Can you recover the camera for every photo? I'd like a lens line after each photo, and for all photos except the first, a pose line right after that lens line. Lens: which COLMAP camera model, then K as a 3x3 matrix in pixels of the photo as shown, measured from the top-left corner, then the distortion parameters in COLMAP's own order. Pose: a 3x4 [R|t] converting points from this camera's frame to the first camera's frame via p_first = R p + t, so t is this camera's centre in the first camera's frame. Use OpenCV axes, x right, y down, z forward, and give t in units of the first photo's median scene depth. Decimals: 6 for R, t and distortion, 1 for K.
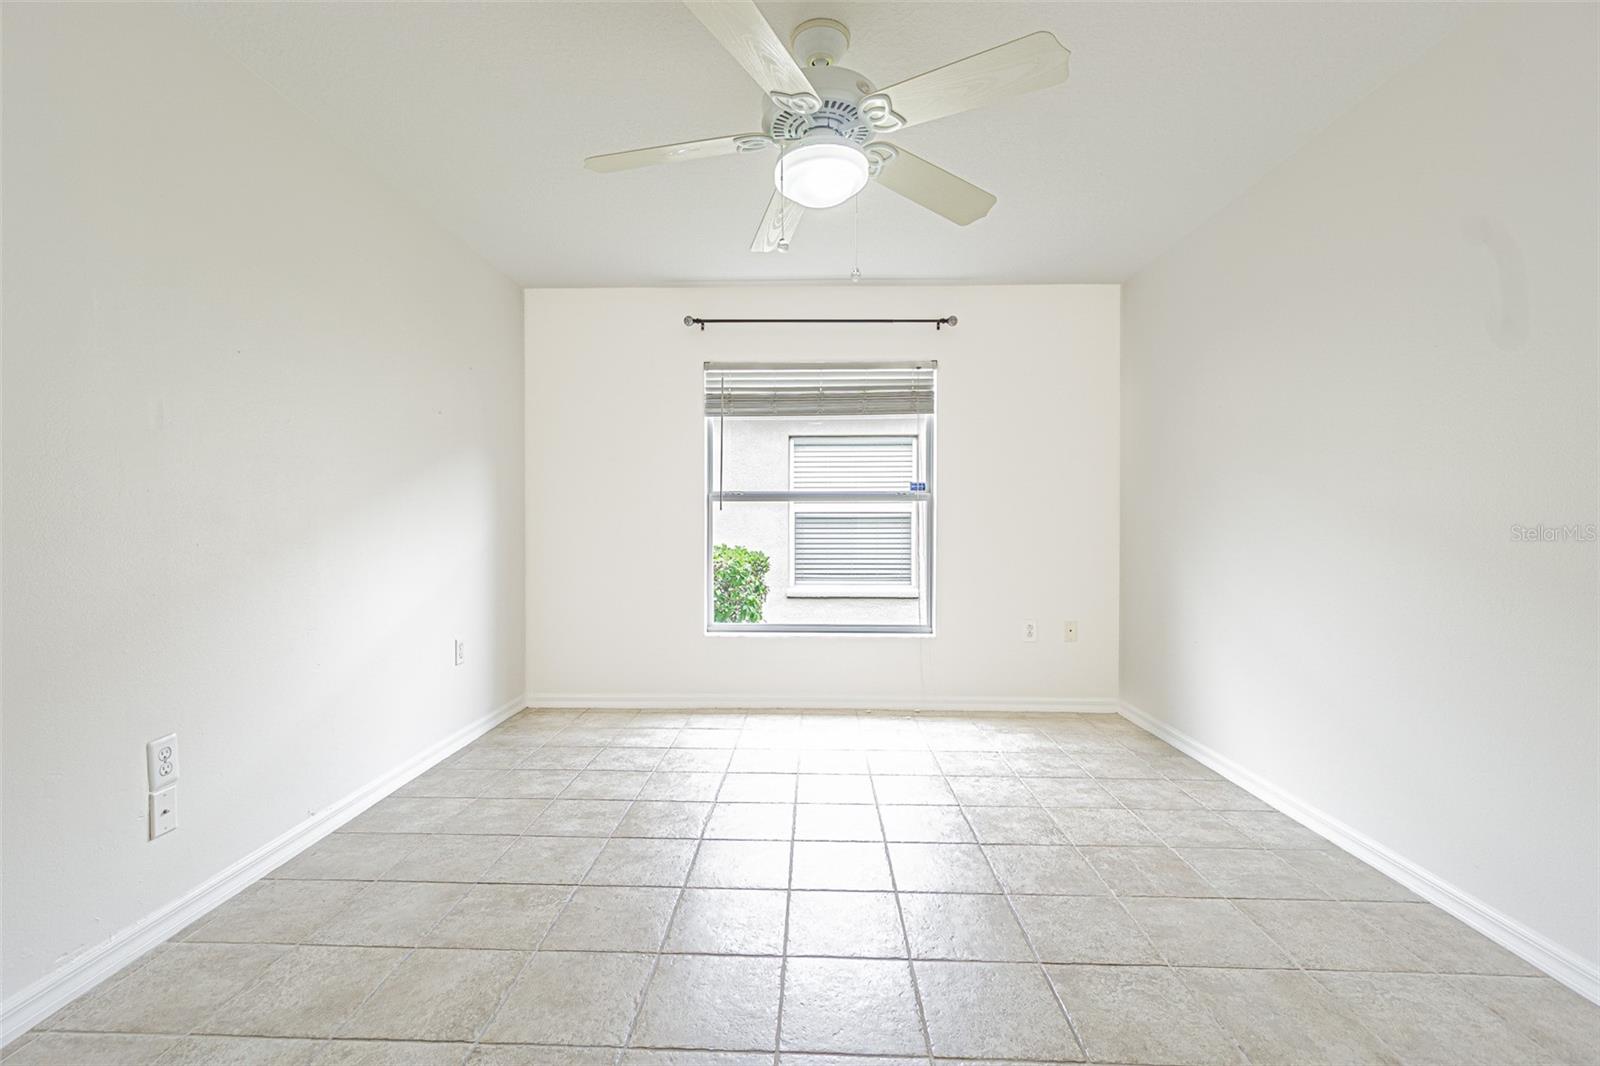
lens RADIAL K [[687.2, 0, 796.4], [0, 687.2, 527.0], [0, 0, 1]] dist [-0.024621, 0.008127]
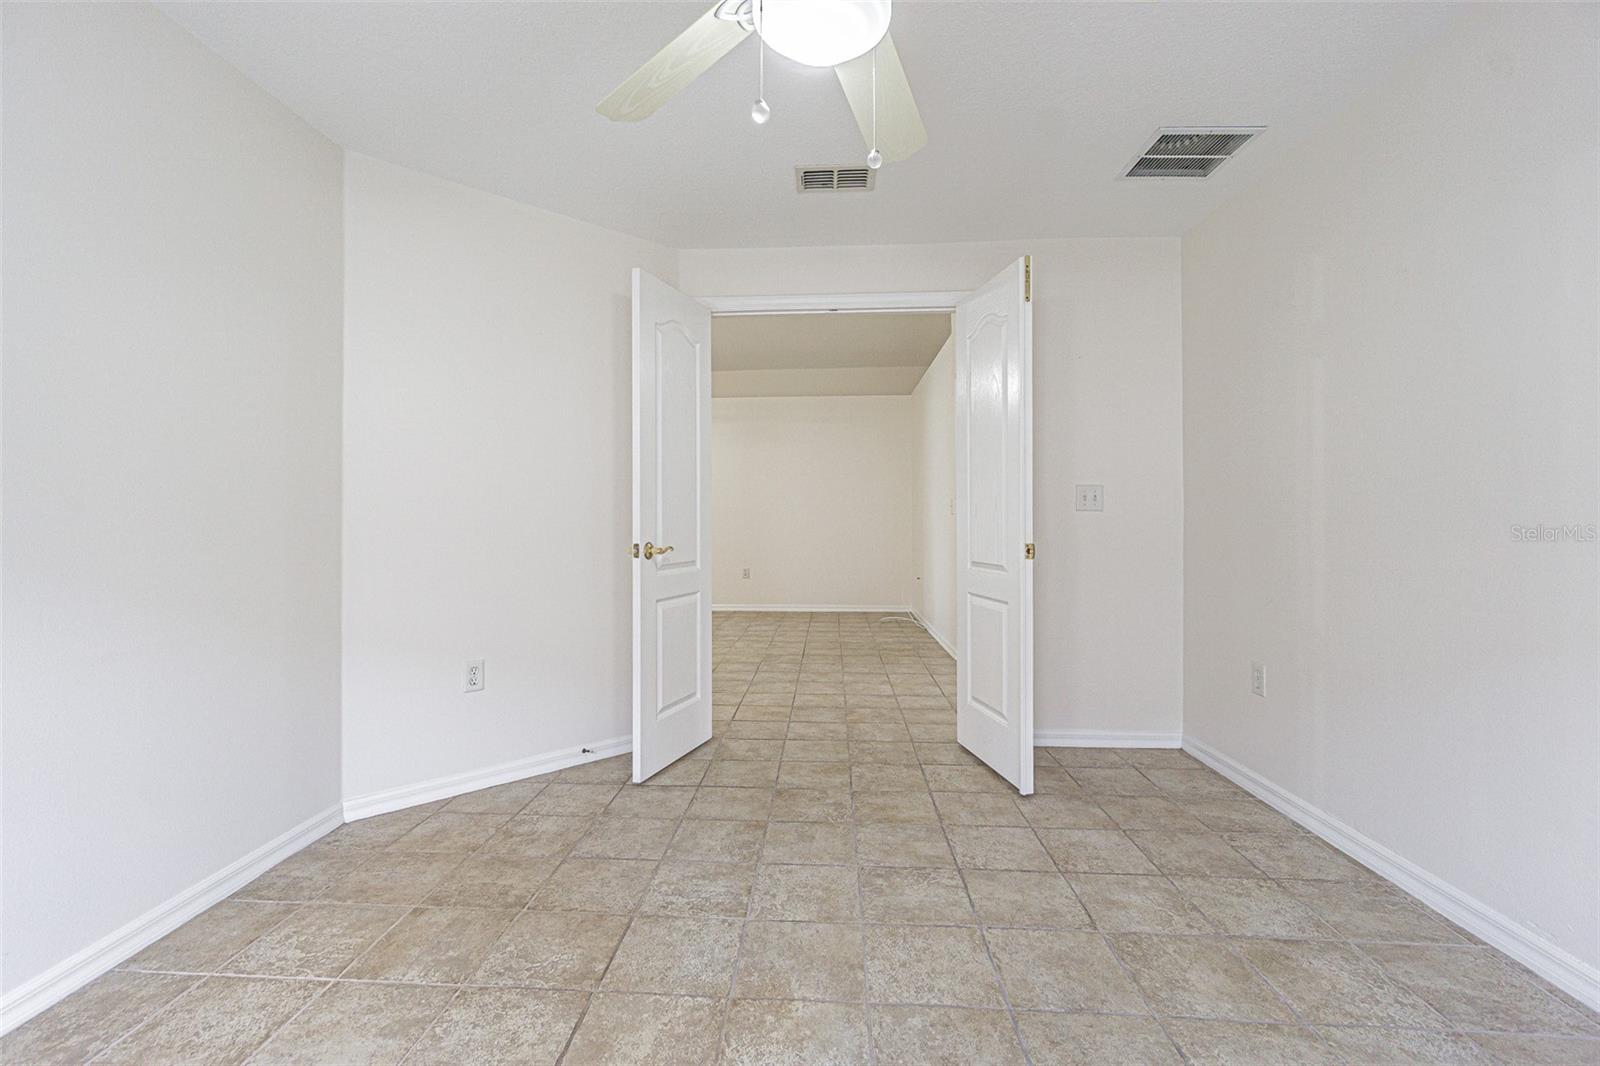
lens RADIAL K [[687.2, 0, 800.2], [0, 687.2, 526.6], [0, 0, 1]] dist [-0.024621, 0.008127]
pose [[-0.999687, 0.002481, 0.024909, 0.051173], [0.002901, 0.999854, 0.016844, -0.017606], [-0.024863, 0.016911, -0.999548, 2.072041]]
